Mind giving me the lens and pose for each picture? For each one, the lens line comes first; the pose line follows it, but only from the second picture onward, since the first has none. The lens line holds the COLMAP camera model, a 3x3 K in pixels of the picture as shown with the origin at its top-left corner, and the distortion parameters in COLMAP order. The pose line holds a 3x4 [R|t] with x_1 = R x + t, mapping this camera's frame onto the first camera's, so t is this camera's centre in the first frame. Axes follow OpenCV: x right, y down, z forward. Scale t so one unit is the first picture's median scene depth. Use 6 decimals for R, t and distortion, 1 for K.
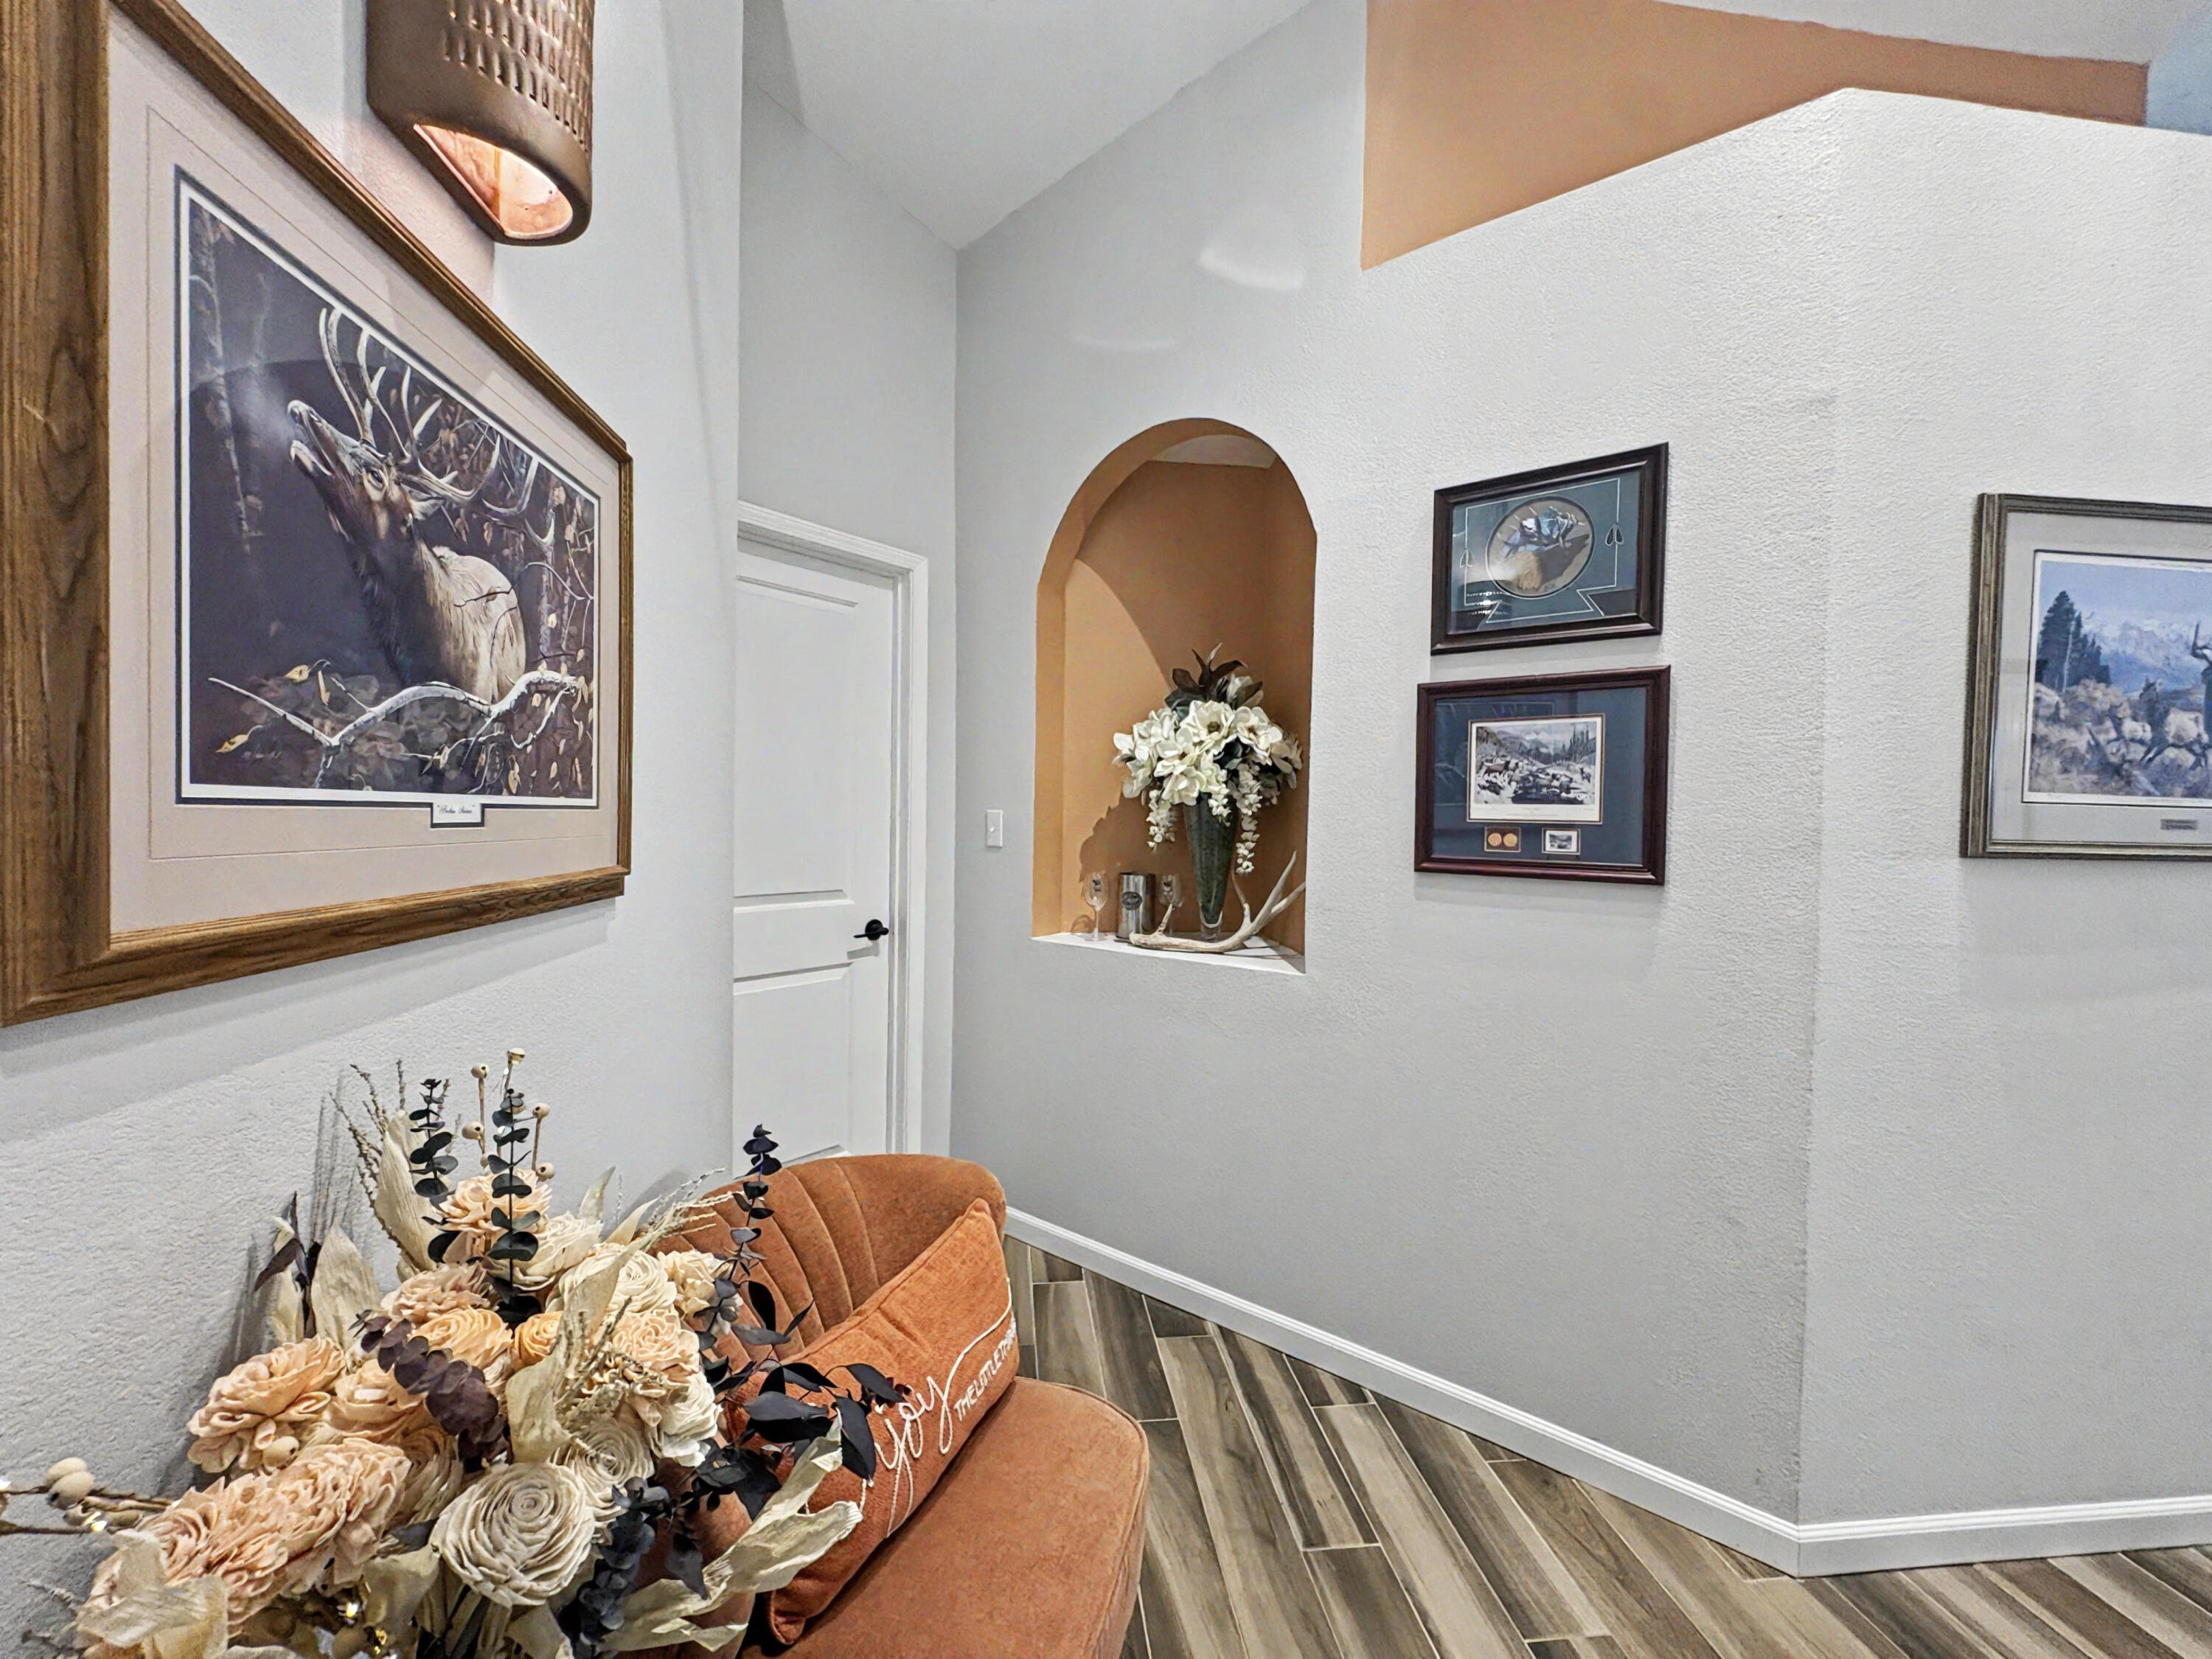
lens RADIAL K [[886.0, 0, 1108.5], [0, 886.0, 827.3], [0, 0, 1]] dist [0.001306, 0.000115]
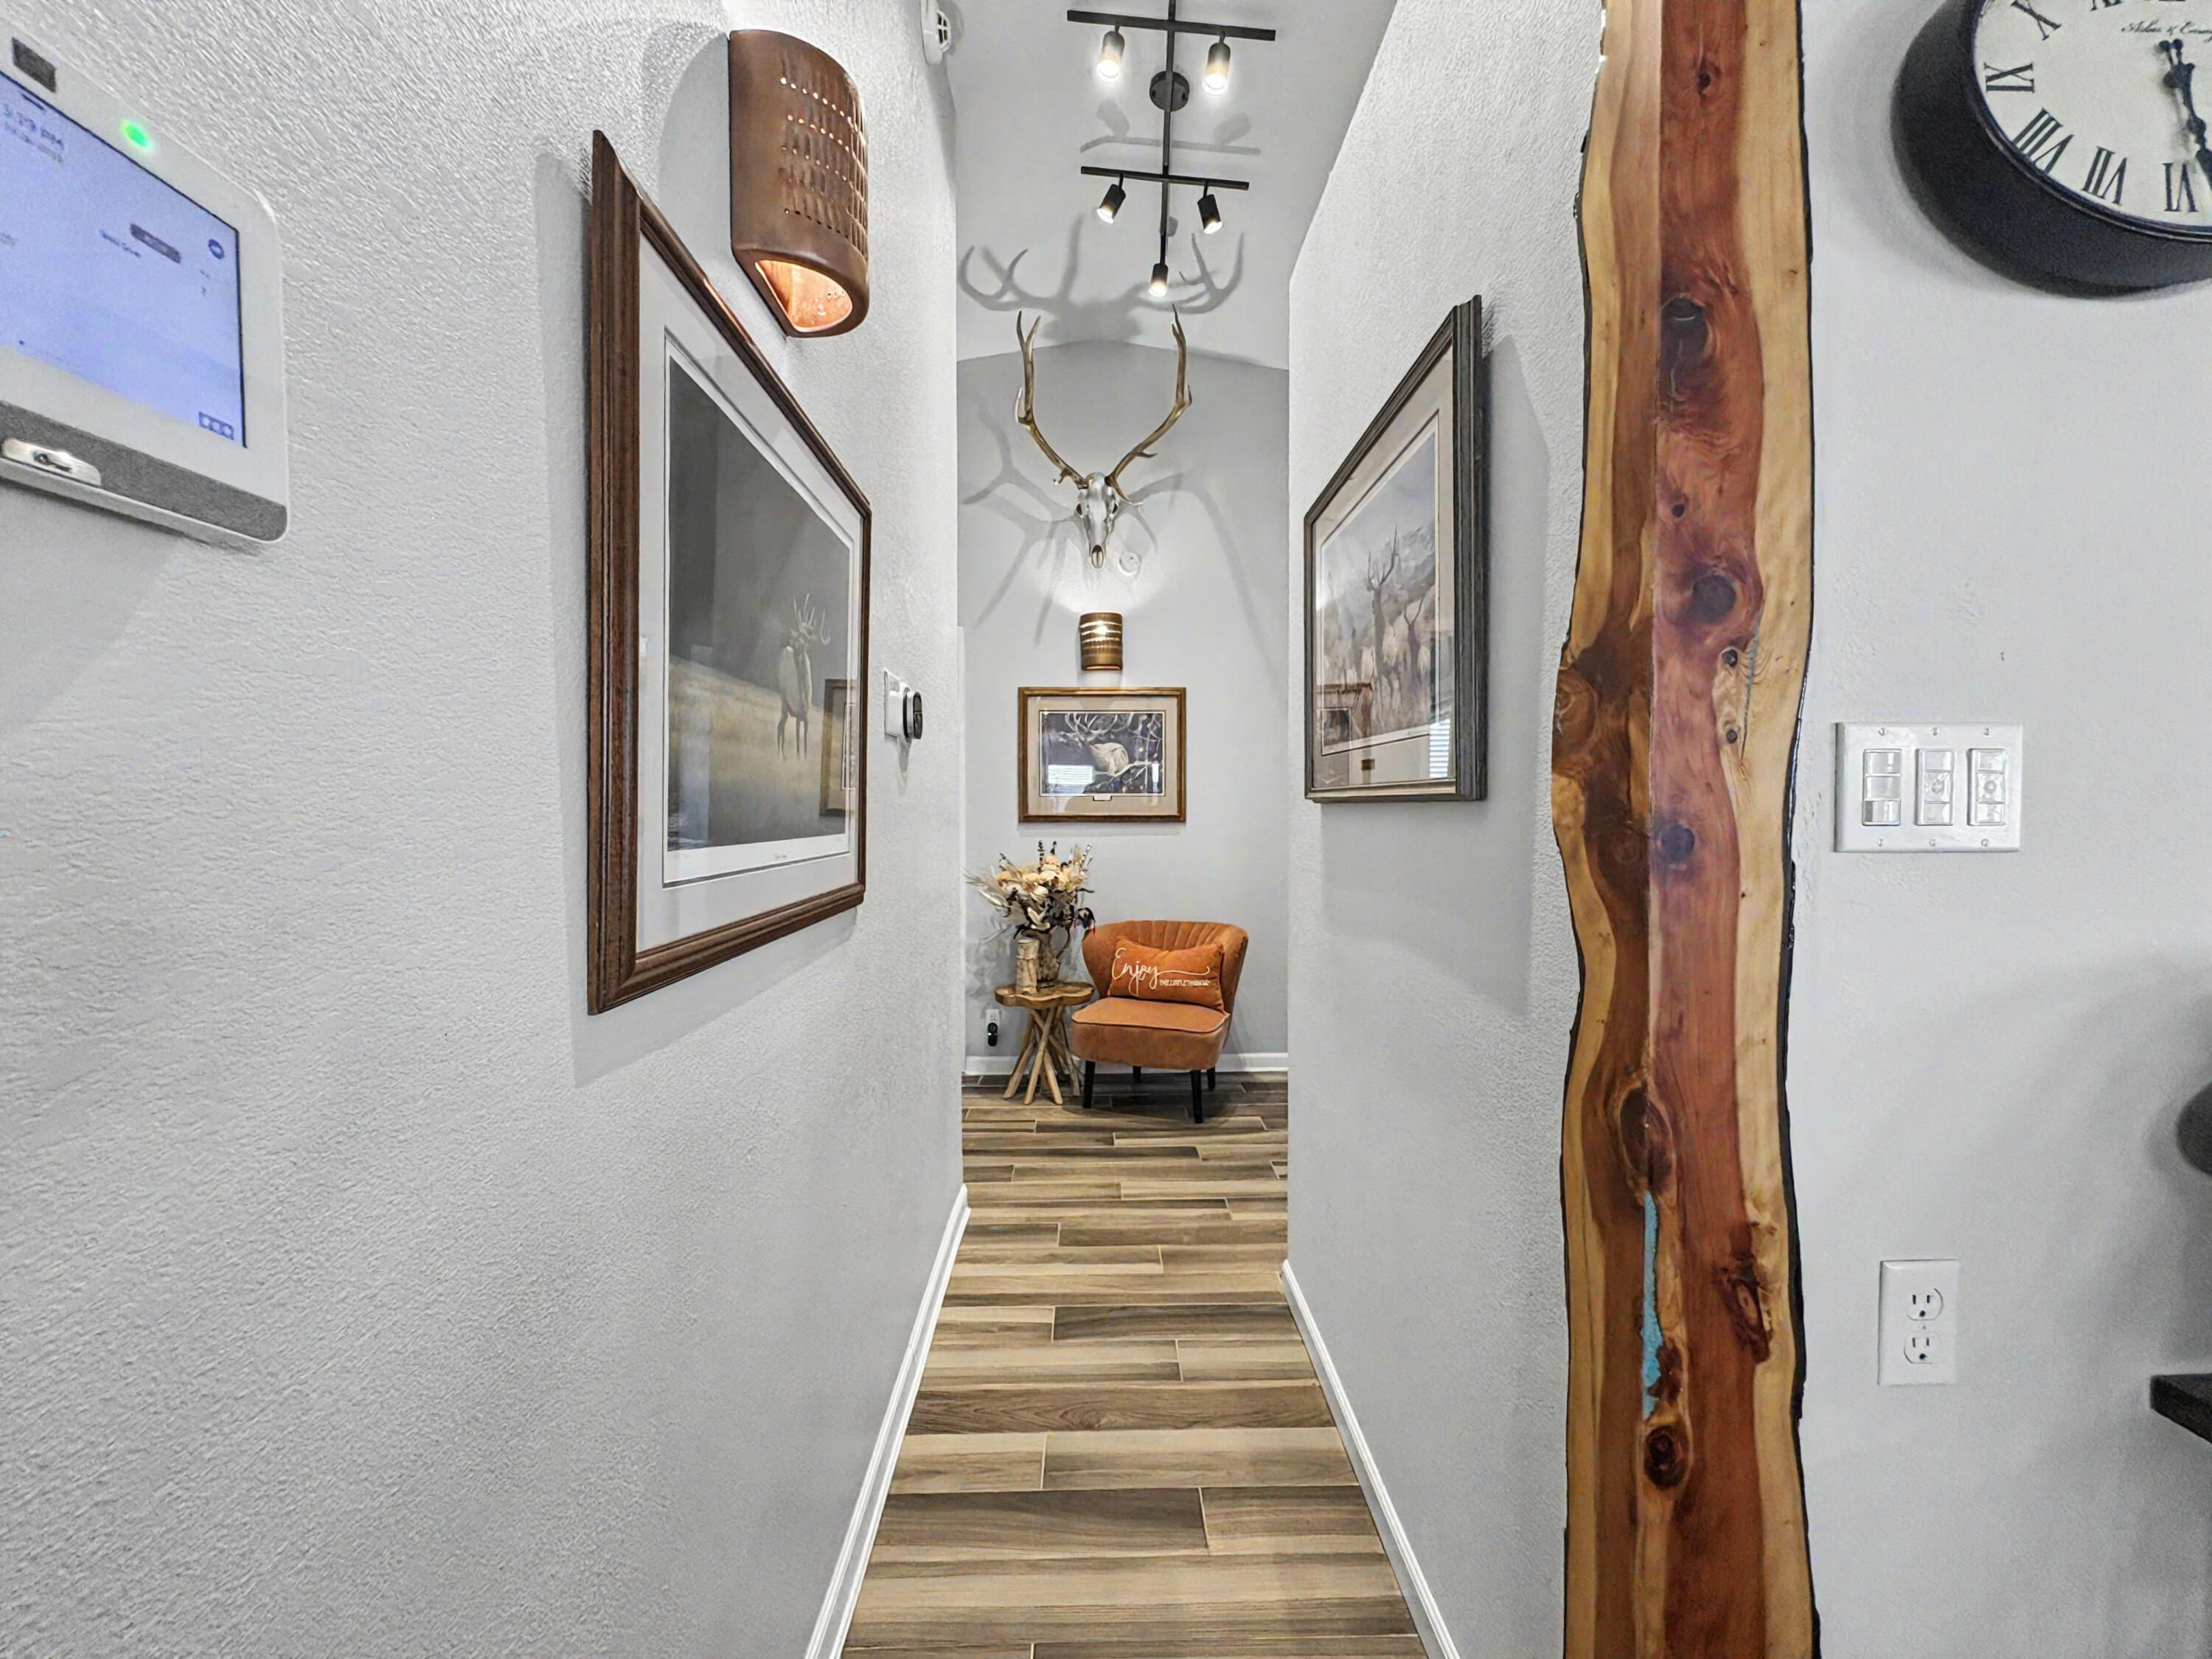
lens RADIAL K [[886.0, 0, 1108.5], [0, 886.0, 827.3], [0, 0, 1]] dist [0.001306, 0.000115]
pose [[-0.100561, 0.001056, -0.994930, 4.028455], [-0.012352, 0.999921, 0.002310, 0.131179], [0.994854, 0.012522, -0.100540, 1.509548]]
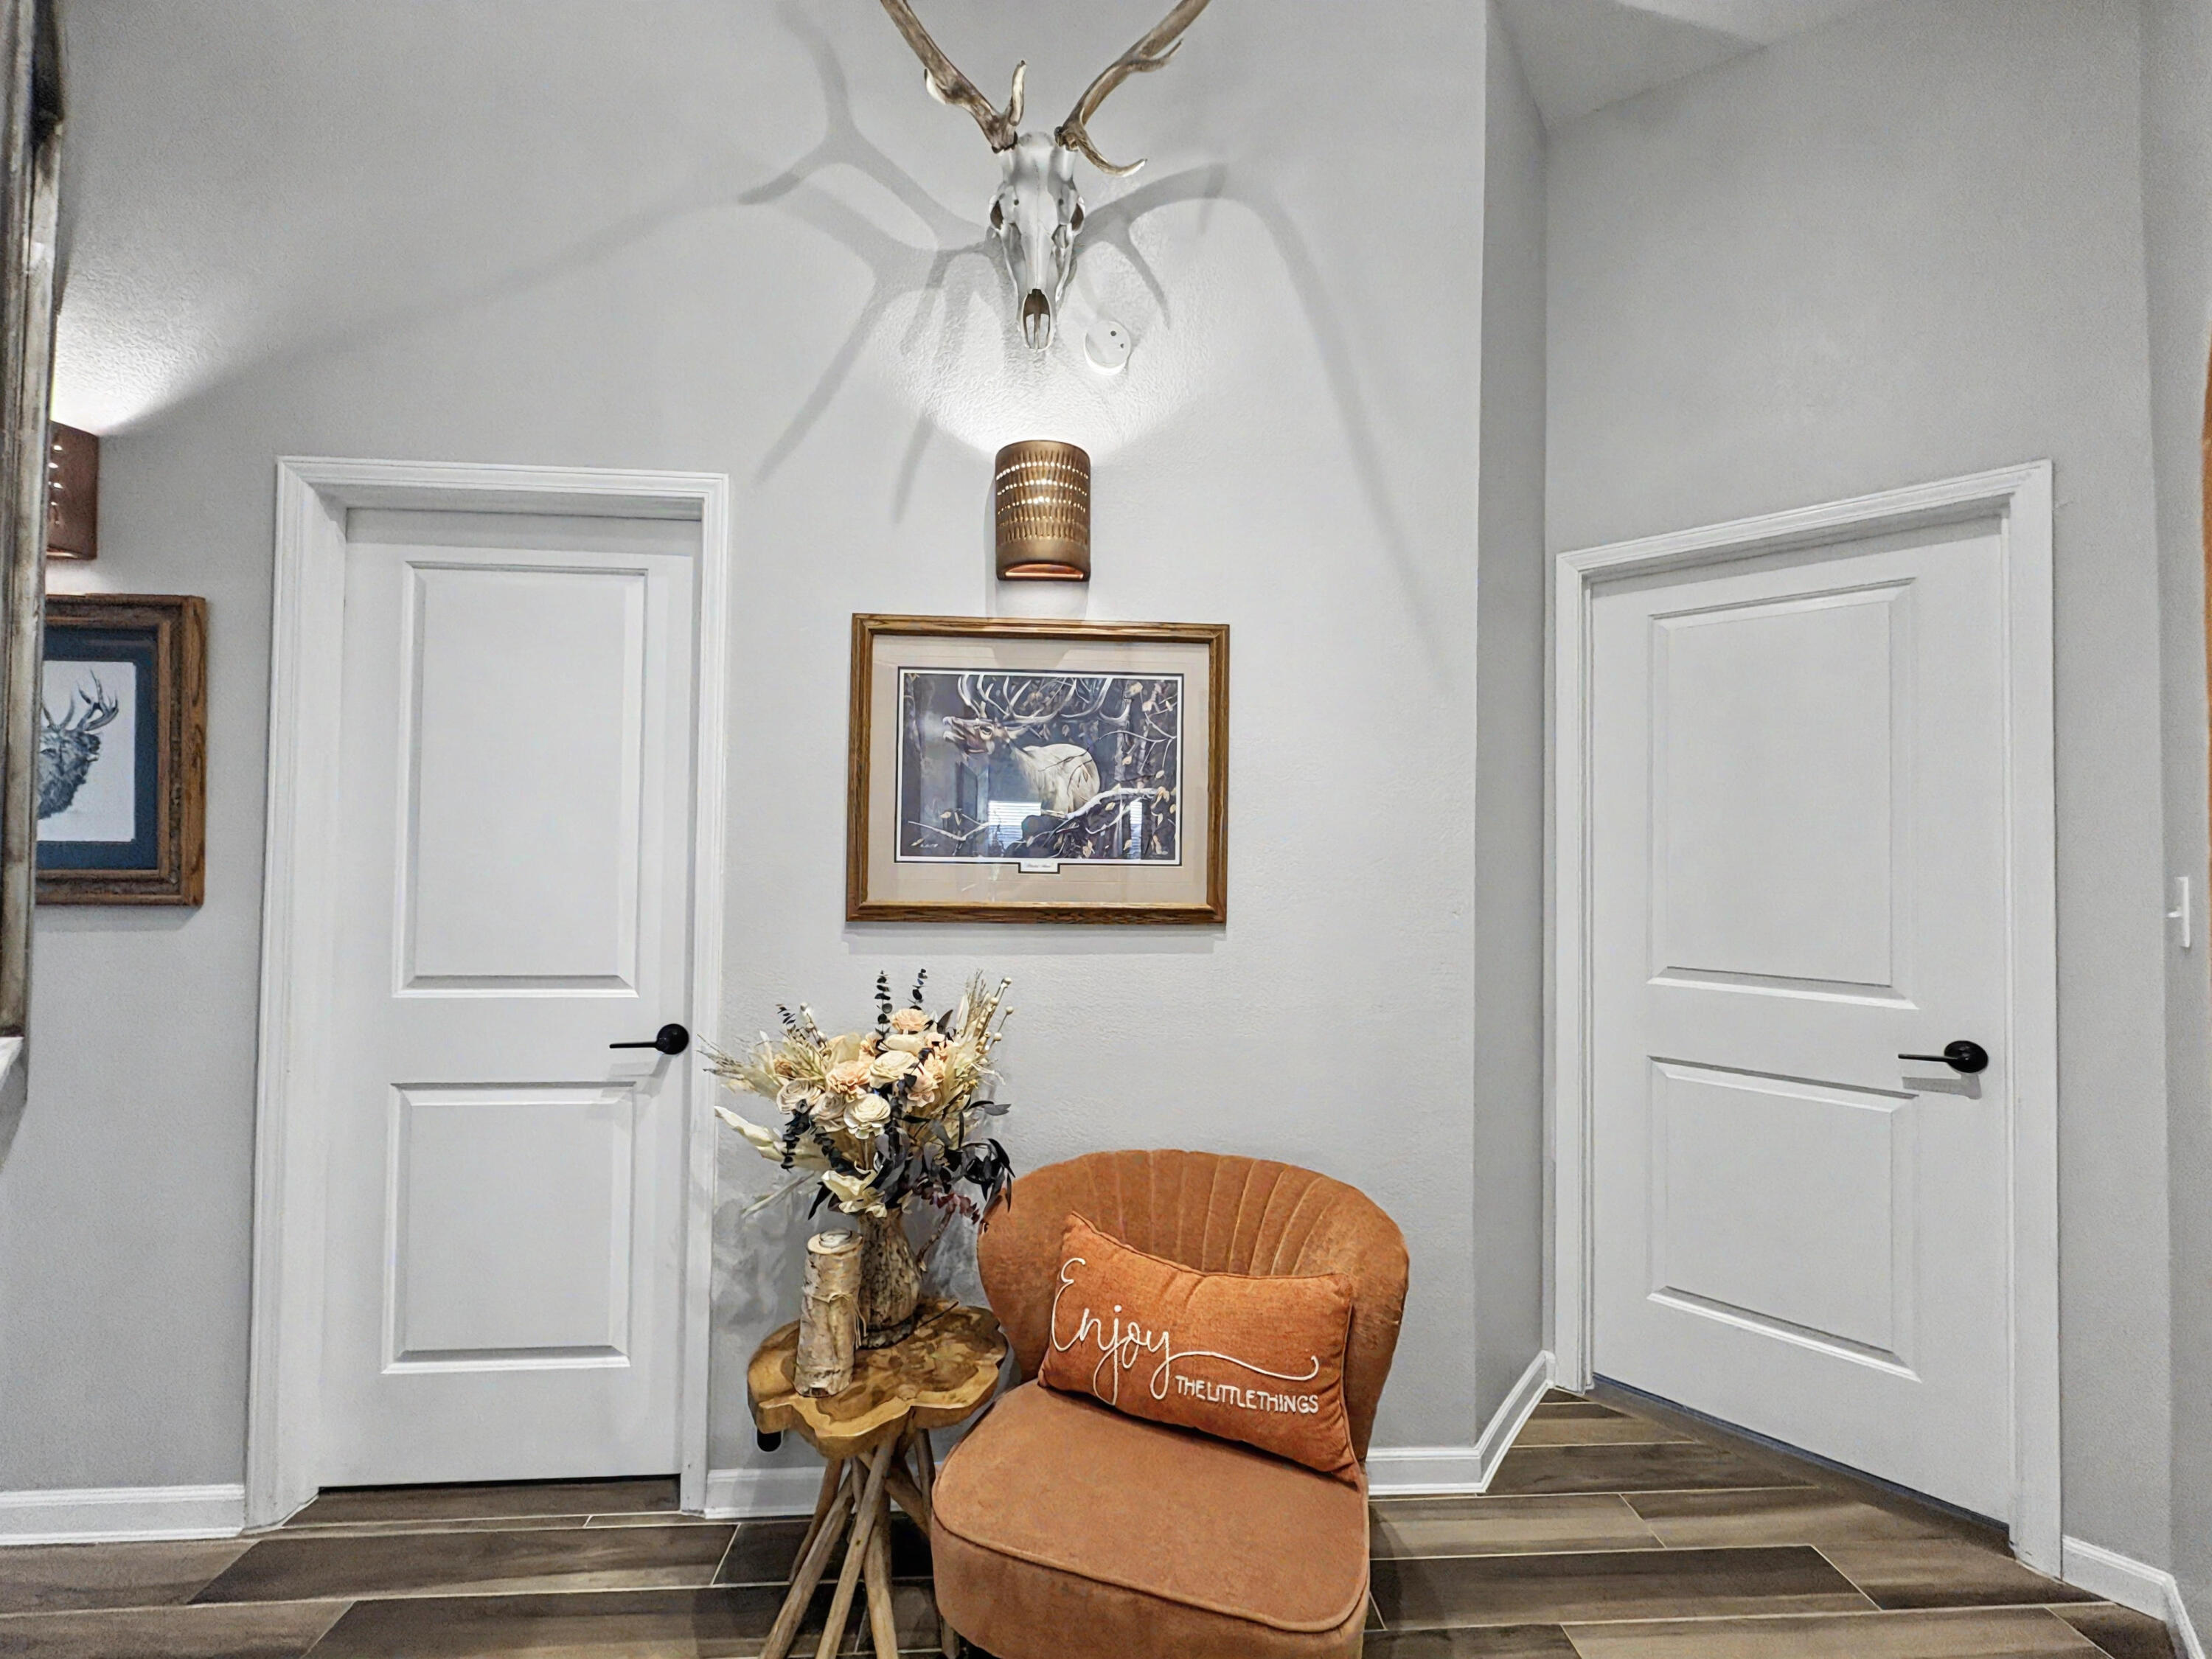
lens RADIAL K [[886.0, 0, 1108.5], [0, 886.0, 827.3], [0, 0, 1]] dist [0.001306, 0.000115]
pose [[-0.058076, -0.039632, -0.997525, 1.378413], [-0.027941, 0.998885, -0.038060, -0.035255], [0.997921, 0.025661, -0.059118, 1.282377]]
